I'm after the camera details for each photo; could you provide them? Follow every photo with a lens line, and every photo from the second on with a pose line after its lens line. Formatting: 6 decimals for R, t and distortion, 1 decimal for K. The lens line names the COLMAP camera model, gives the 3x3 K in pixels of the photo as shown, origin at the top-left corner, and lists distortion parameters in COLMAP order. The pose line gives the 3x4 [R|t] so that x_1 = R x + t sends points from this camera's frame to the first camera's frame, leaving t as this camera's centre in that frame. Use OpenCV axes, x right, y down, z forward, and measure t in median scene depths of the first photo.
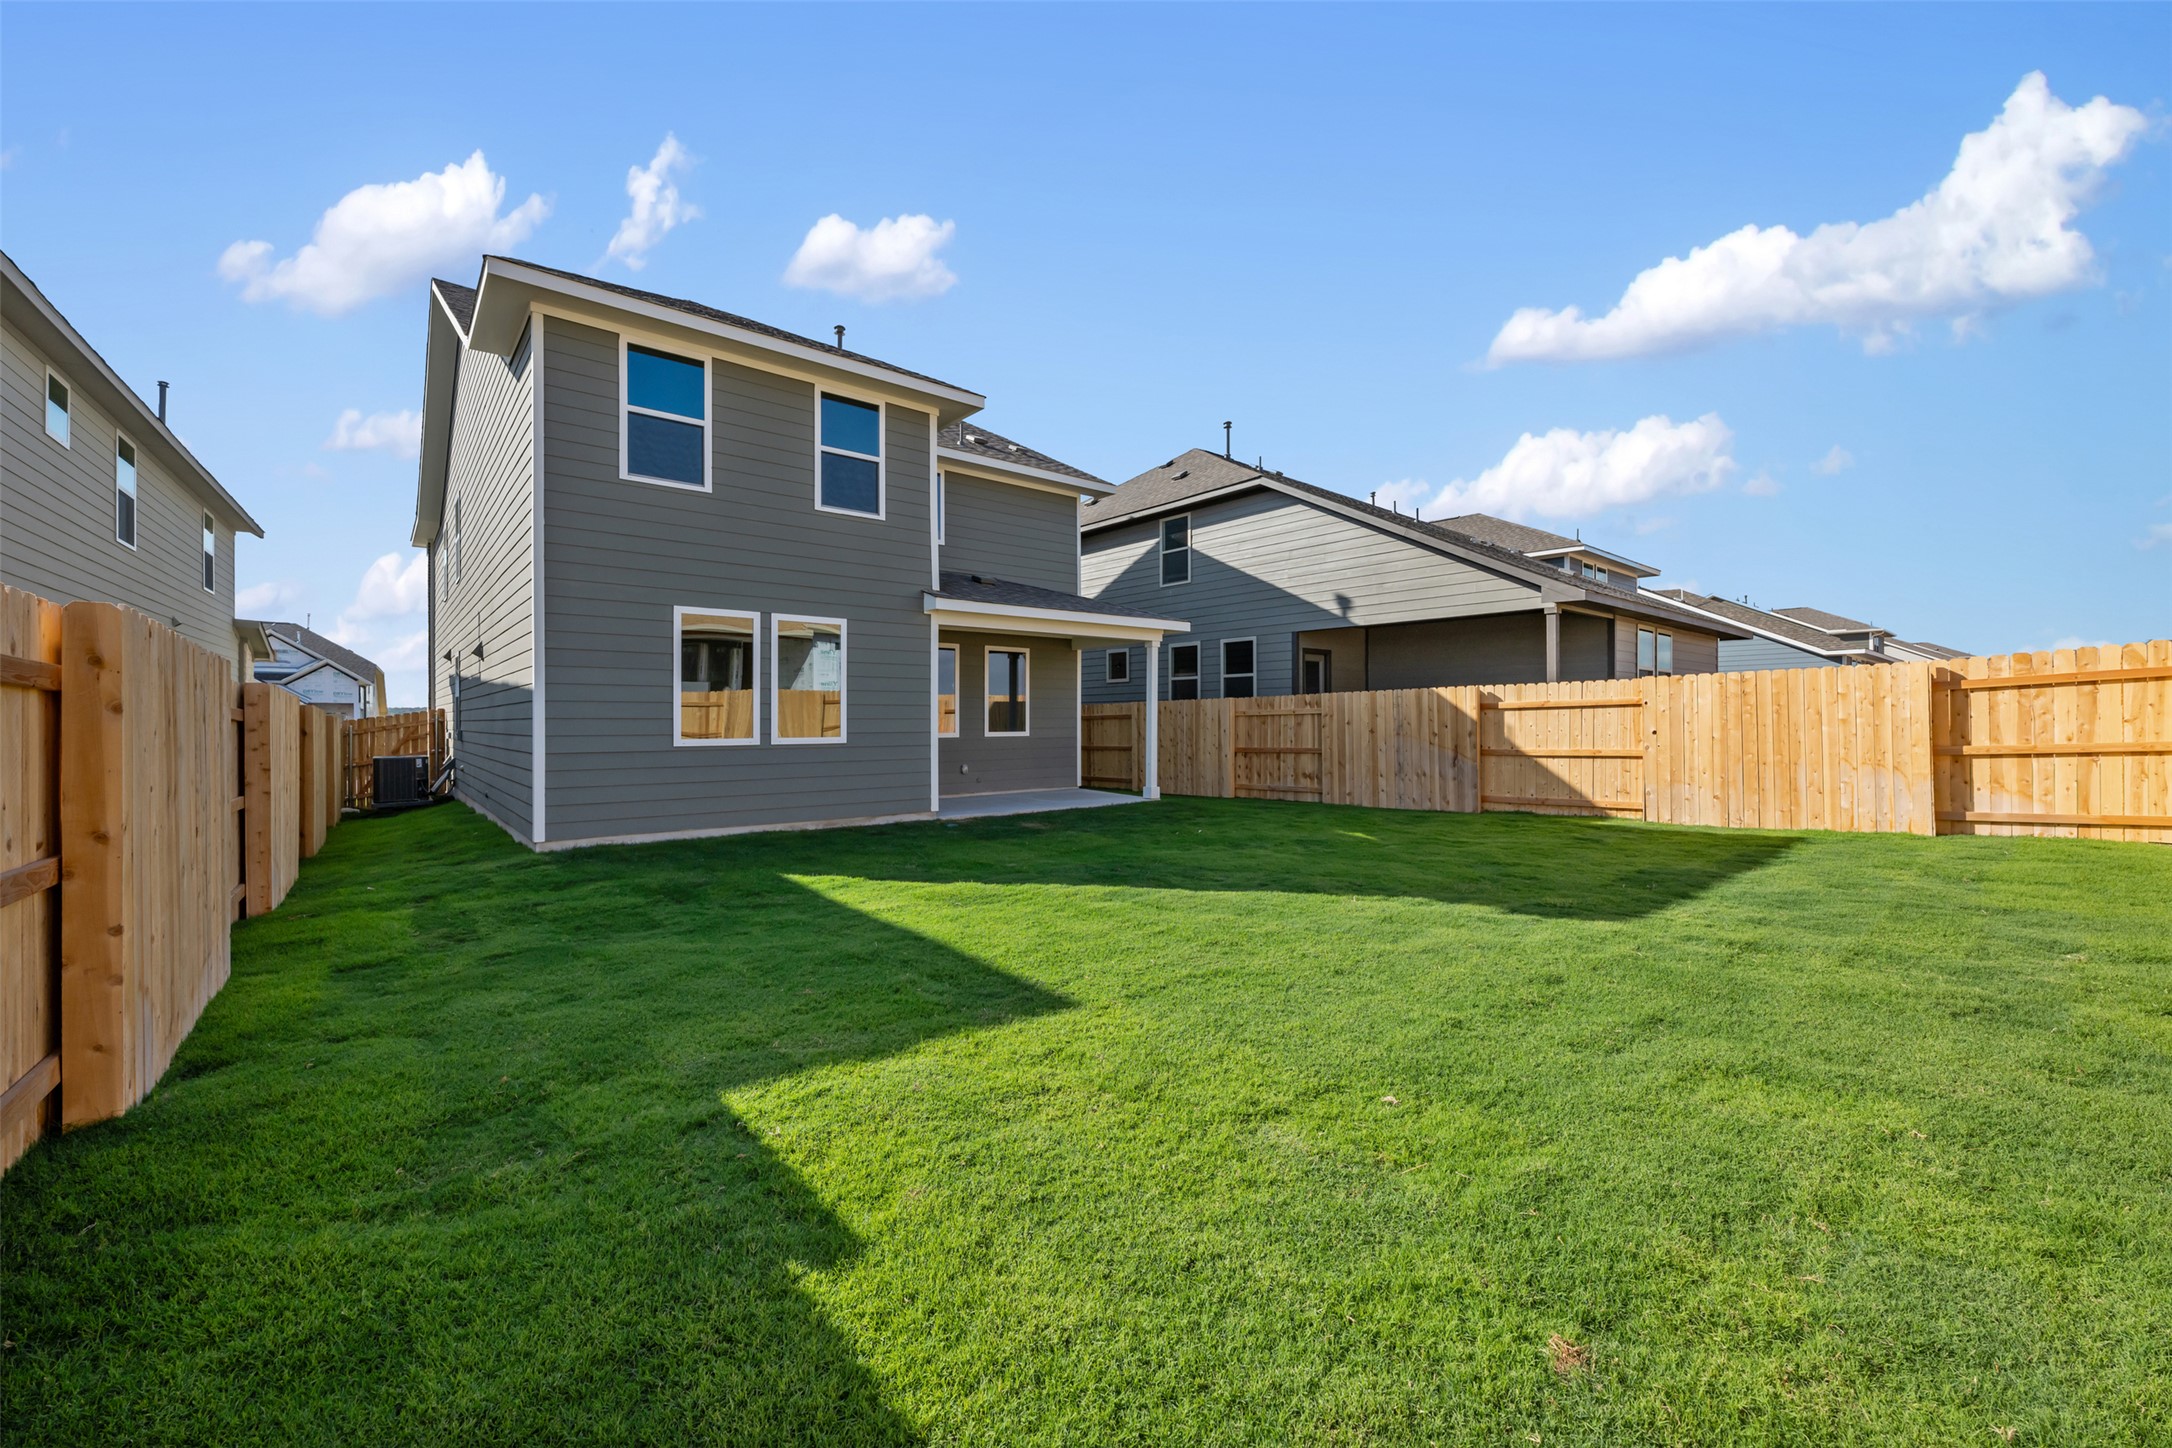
lens RADIAL K [[857.8, 0, 1076.1], [0, 857.8, 709.6], [0, 0, 1]] dist [-0.000372, -0.000964]
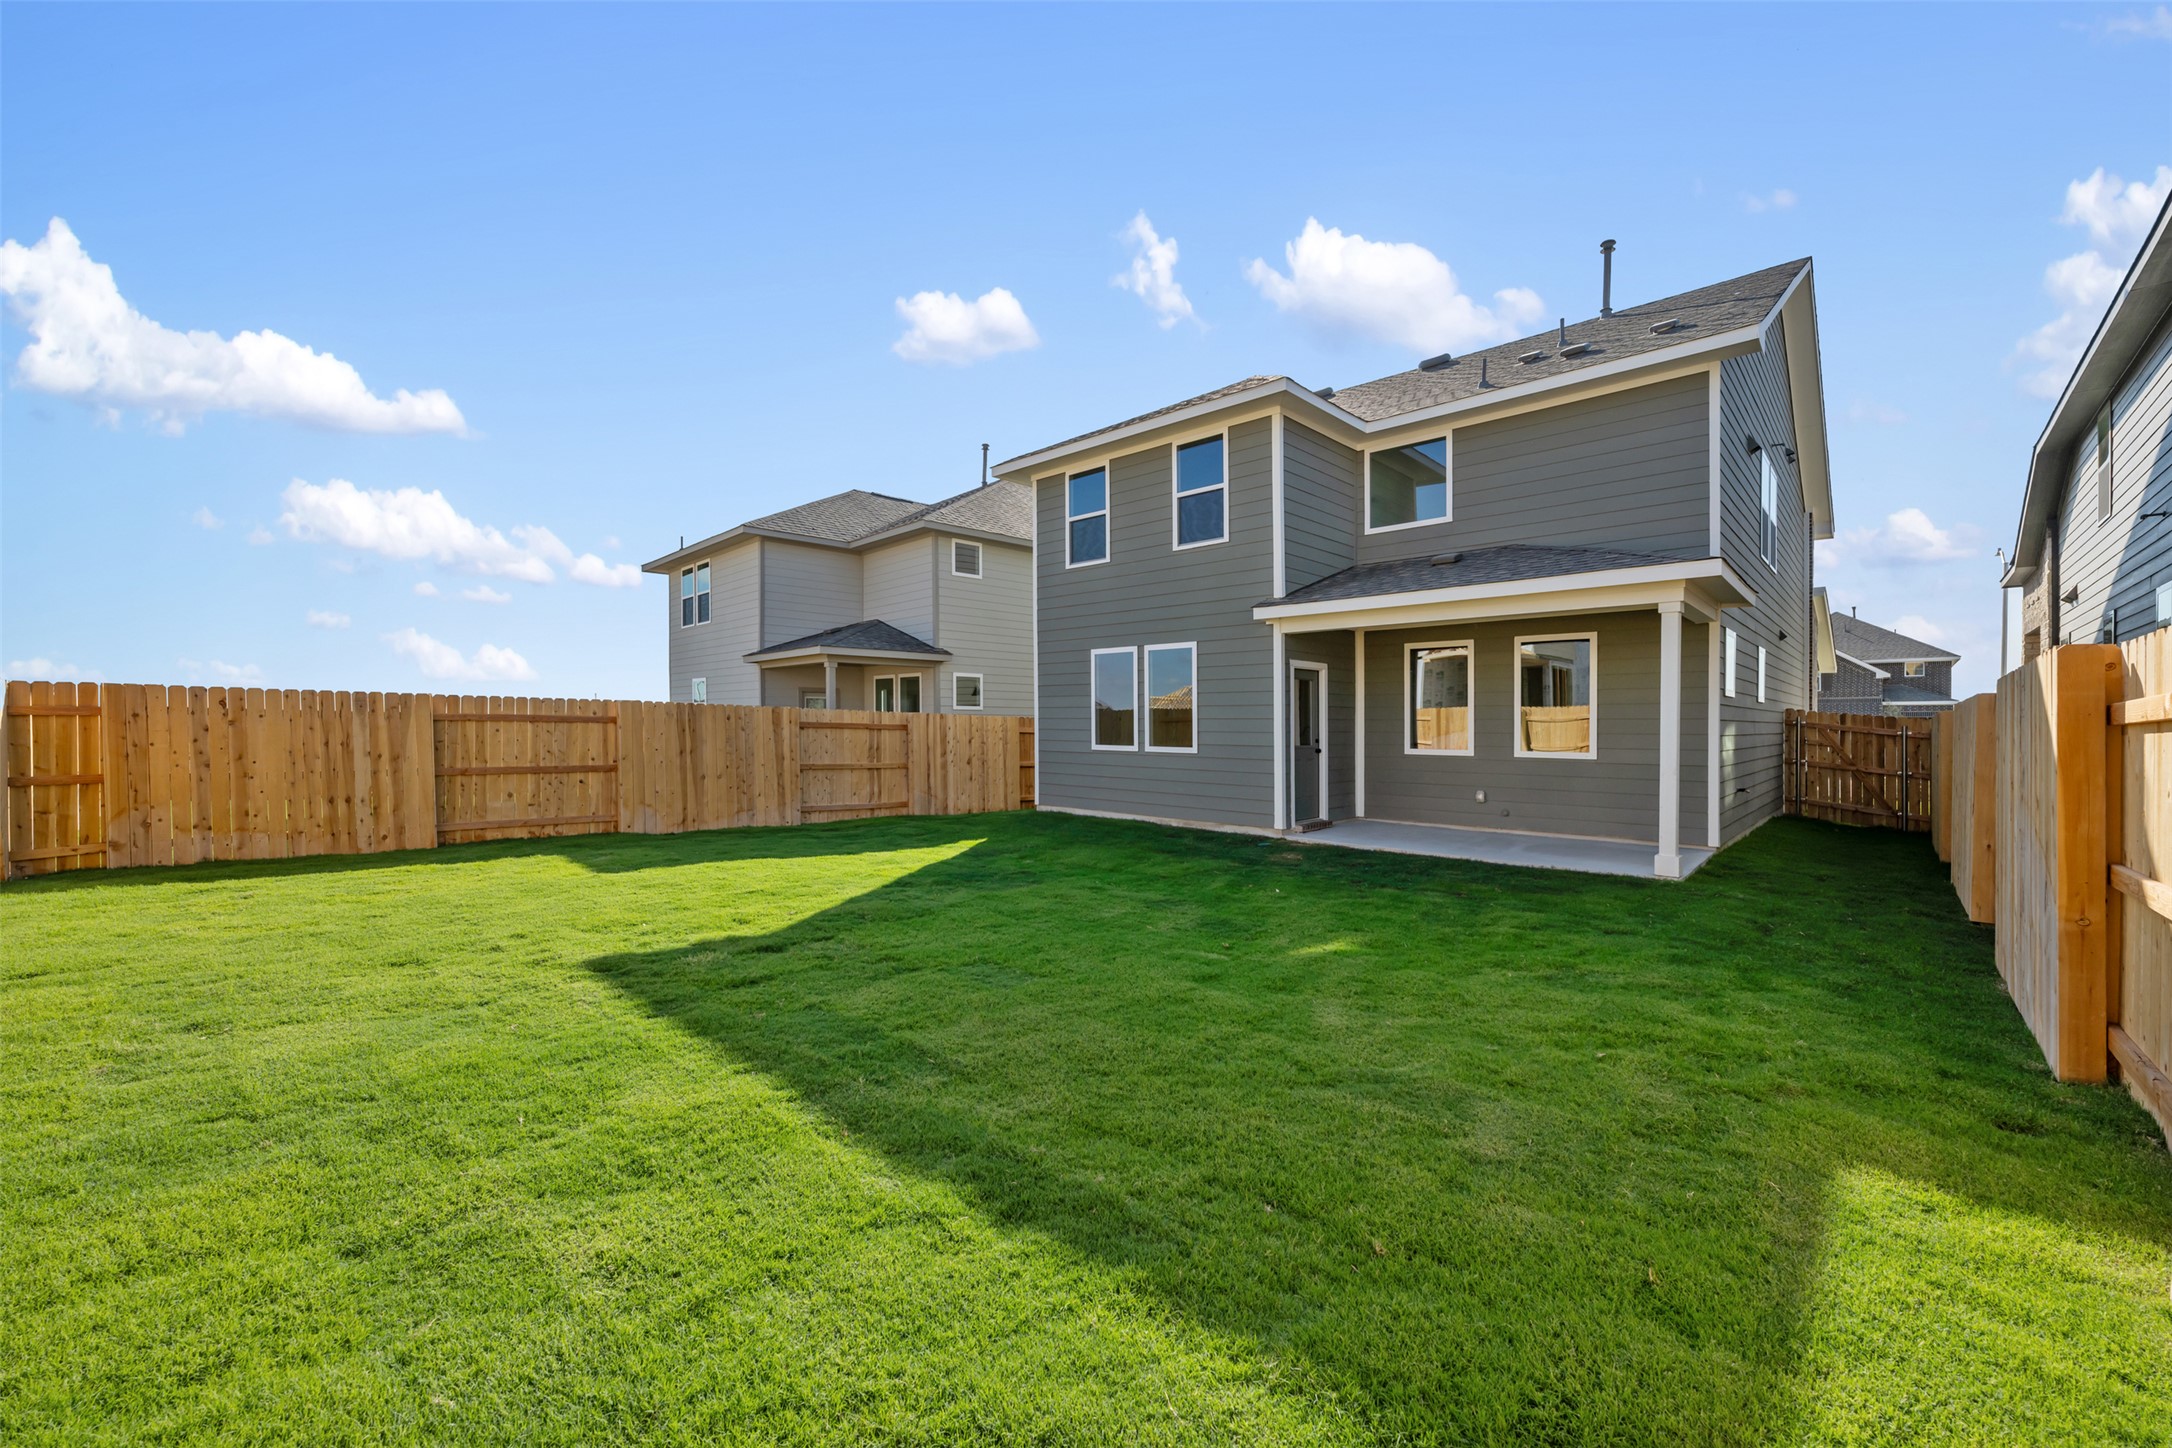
lens RADIAL K [[857.8, 0, 1077.4], [0, 857.8, 735.2], [0, 0, 1]] dist [-0.000372, -0.000964]
pose [[0.121255, 0.013828, -0.992525, 0.801162], [0.003345, 0.999892, 0.014339, -0.001016], [0.992616, -0.005059, 0.121196, 0.700622]]
